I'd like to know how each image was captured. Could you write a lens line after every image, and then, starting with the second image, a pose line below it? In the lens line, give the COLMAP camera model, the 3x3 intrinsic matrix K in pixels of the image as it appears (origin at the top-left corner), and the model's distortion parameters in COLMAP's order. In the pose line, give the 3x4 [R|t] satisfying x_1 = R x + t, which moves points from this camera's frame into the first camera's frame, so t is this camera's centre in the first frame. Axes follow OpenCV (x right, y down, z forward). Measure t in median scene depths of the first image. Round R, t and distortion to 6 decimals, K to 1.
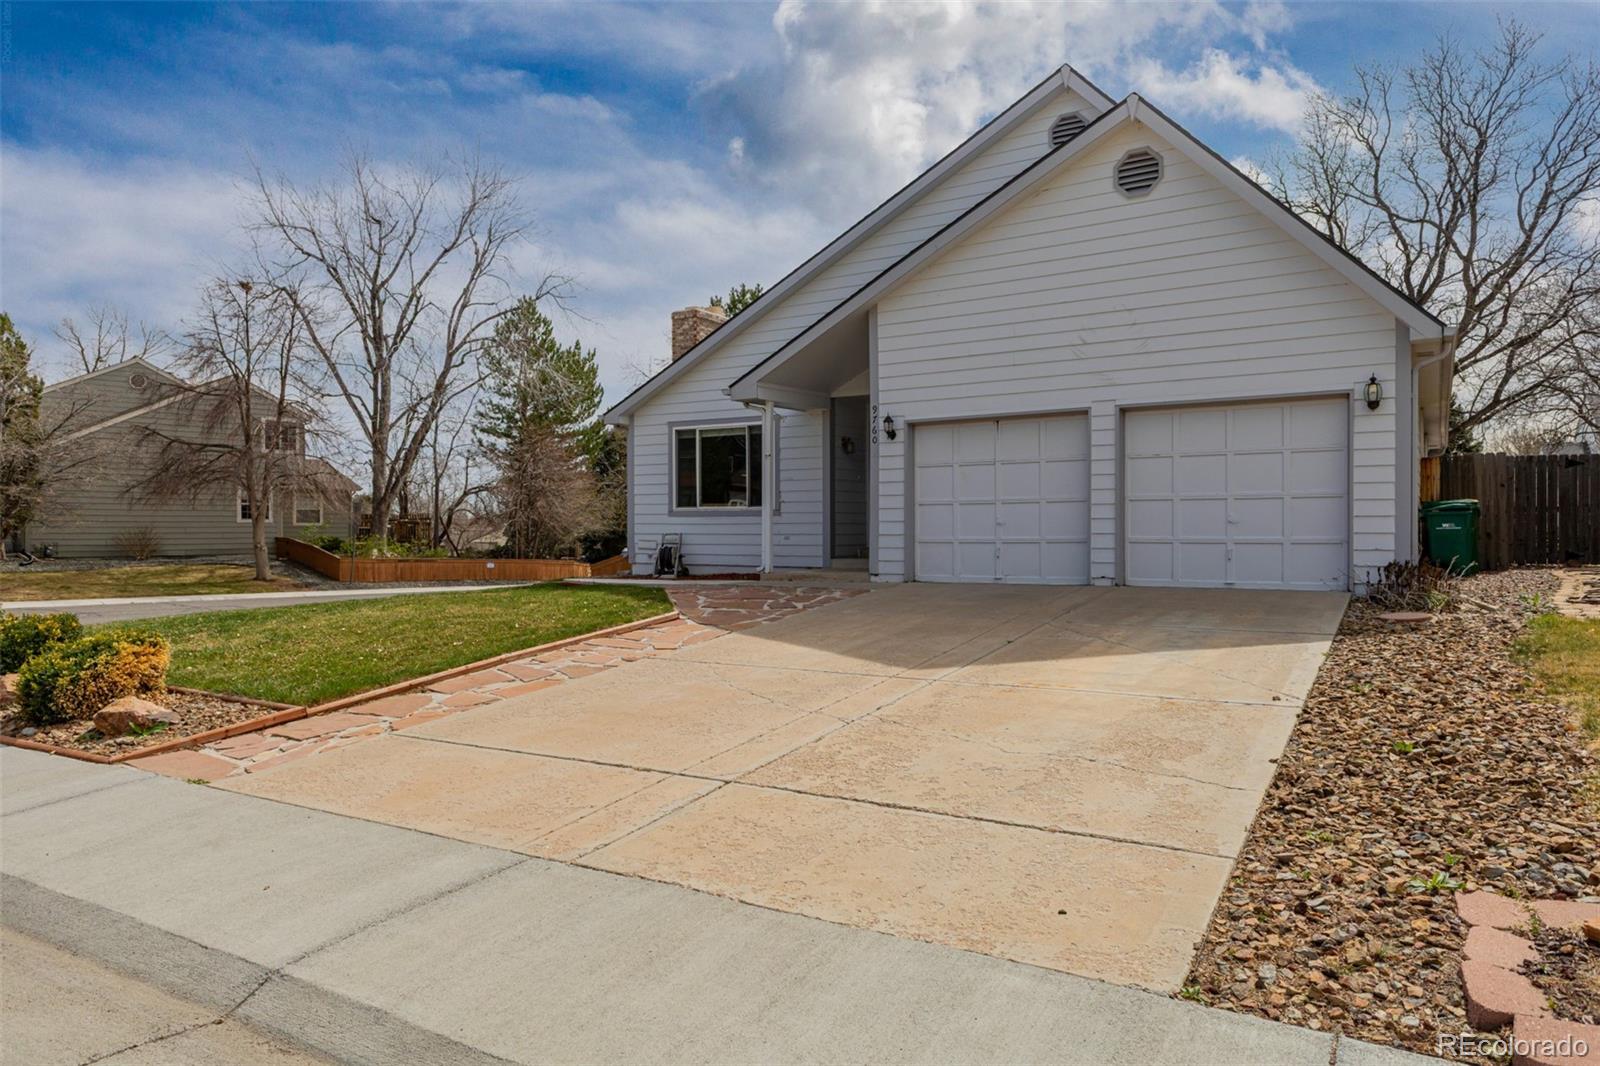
lens RADIAL K [[1010.8, 0, 800.0], [0, 1010.8, 533.0], [0, 0, 1]] dist [0.010838, -0.000138]
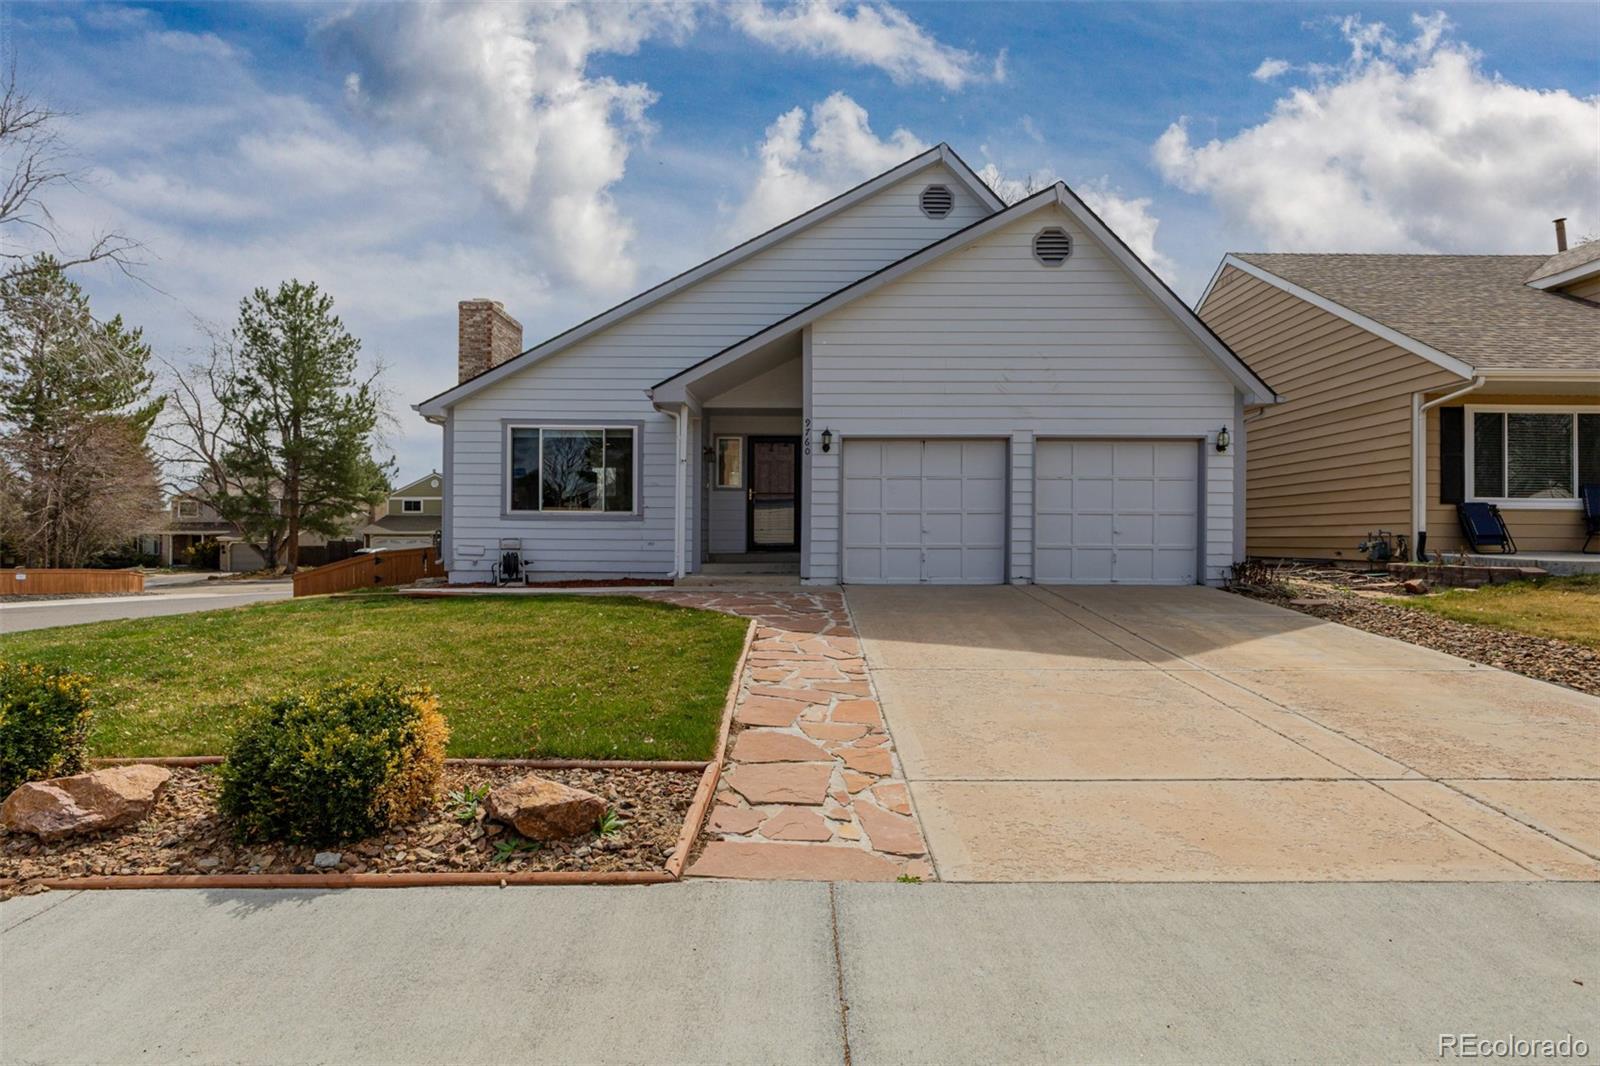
lens RADIAL K [[880.9, 0, 800.0], [0, 880.9, 533.0], [0, 0, 1]] dist [0.000538, -0.000696]
pose [[0.856127, 0.011630, 0.516635, -0.414871], [-0.006556, 0.999911, -0.011644, 0.004406], [-0.516725, 0.006582, 0.856126, 0.216718]]
